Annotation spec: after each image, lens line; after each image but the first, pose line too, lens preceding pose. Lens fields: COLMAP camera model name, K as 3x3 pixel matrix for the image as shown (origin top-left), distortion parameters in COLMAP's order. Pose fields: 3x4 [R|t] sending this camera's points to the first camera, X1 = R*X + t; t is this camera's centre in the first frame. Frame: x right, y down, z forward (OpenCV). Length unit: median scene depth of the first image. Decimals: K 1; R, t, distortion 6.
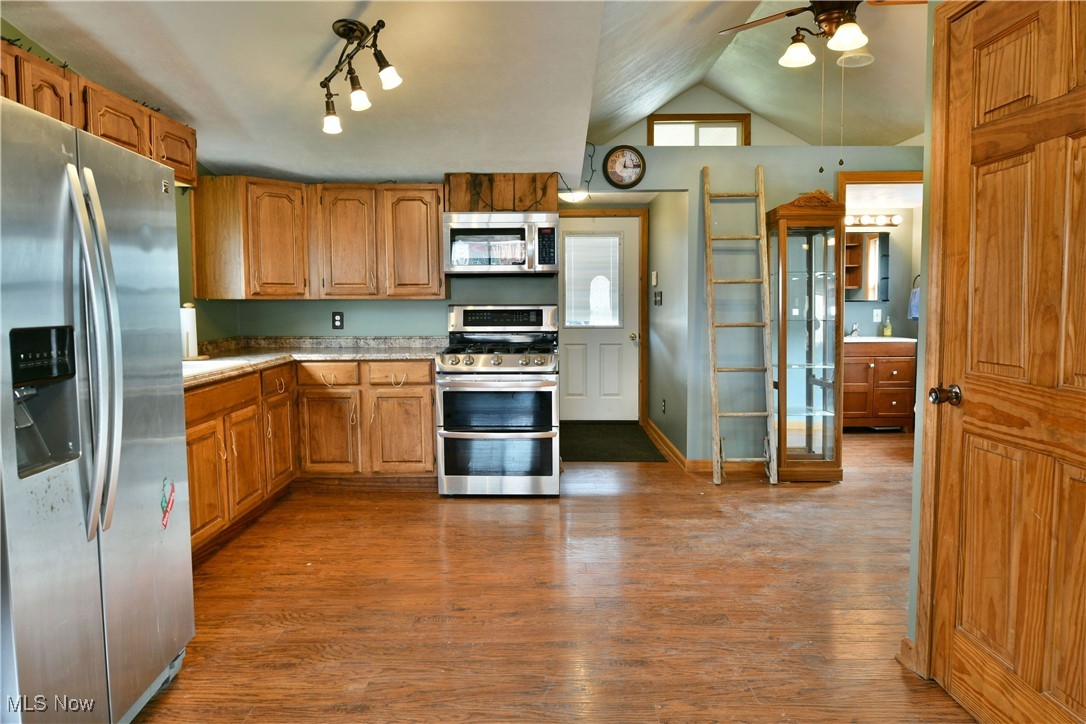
lens RADIAL K [[675.4, 0, 533.5], [0, 675.4, 348.5], [0, 0, 1]] dist [-0.009750, -0.006596]
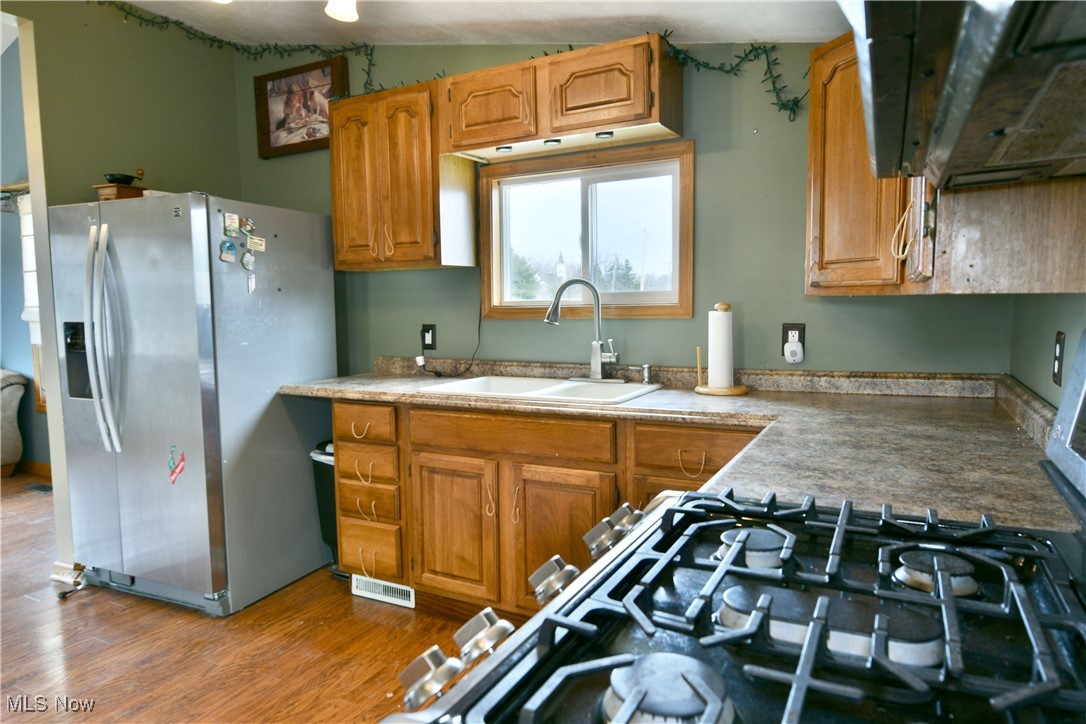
lens RADIAL K [[674.2, 0, 524.6], [0, 674.2, 365.1], [0, 0, 1]] dist [-0.013043, -0.006010]
pose [[-0.453944, 0.090734, -0.886398, 0.160773], [-0.049929, 0.990649, 0.126975, -0.093044], [0.889630, 0.101896, -0.445169, 1.295185]]
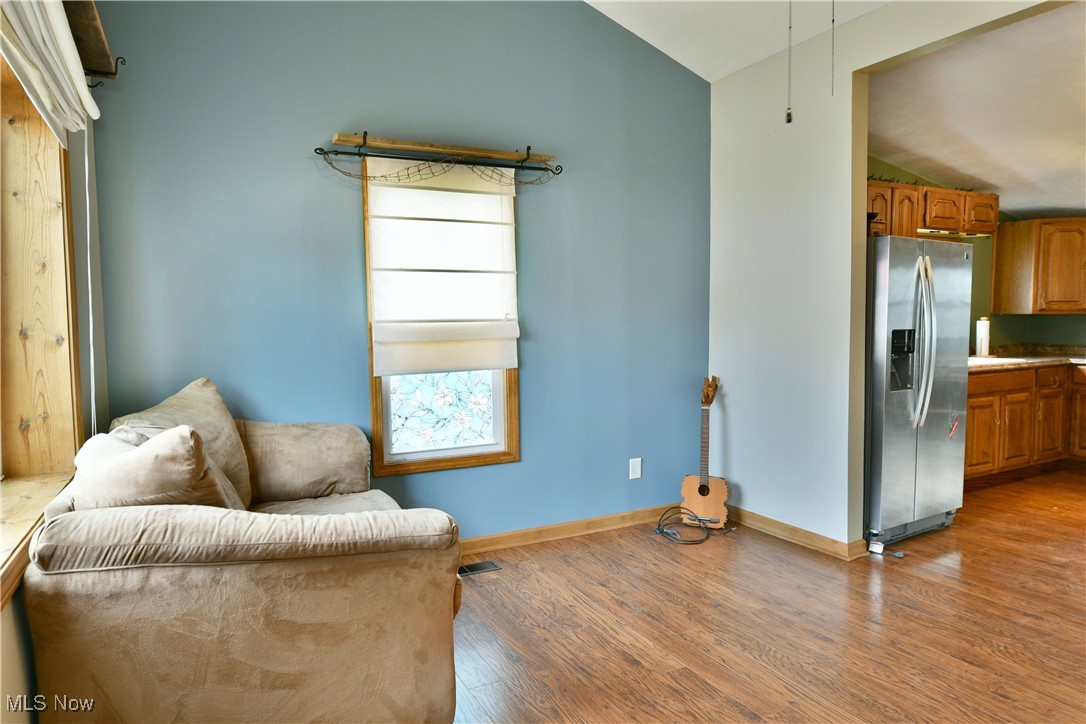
lens RADIAL K [[675.4, 0, 538.8], [0, 675.4, 365.3], [0, 0, 1]] dist [-0.009750, -0.006596]
pose [[0.469120, 0.066625, -0.880618, 0.333950], [-0.055625, 0.997399, 0.045829, 0.023735], [0.881381, 0.027485, 0.471606, -0.547168]]
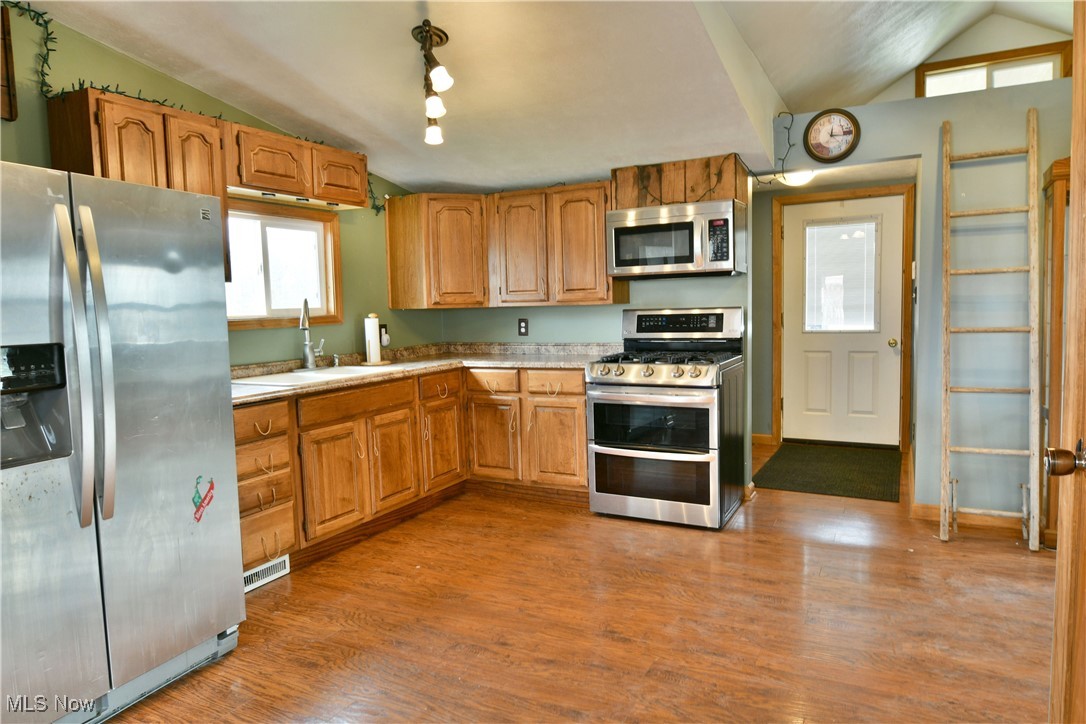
lens RADIAL K [[675.4, 0, 541.6], [0, 675.4, 359.3], [0, 0, 1]] dist [-0.009750, -0.006596]
pose [[0.887766, 0.016017, -0.460016, 0.283114], [-0.008917, 0.999805, 0.017602, -0.015941], [0.460208, -0.011524, 0.887736, 0.163680]]
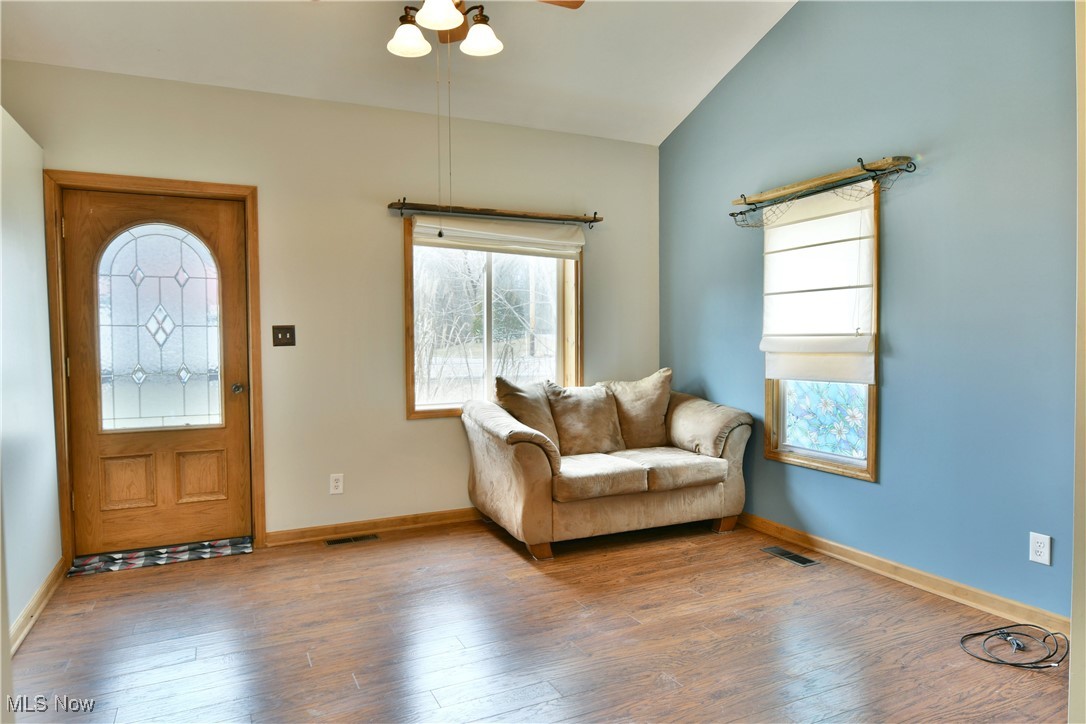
lens RADIAL K [[675.4, 0, 533.1], [0, 675.4, 368.4], [0, 0, 1]] dist [-0.009750, -0.006596]
pose [[-0.898854, 0.035023, -0.436847, 0.288250], [-0.014398, 0.993904, 0.109309, -0.050931], [0.438012, 0.104542, -0.892870, 0.620492]]
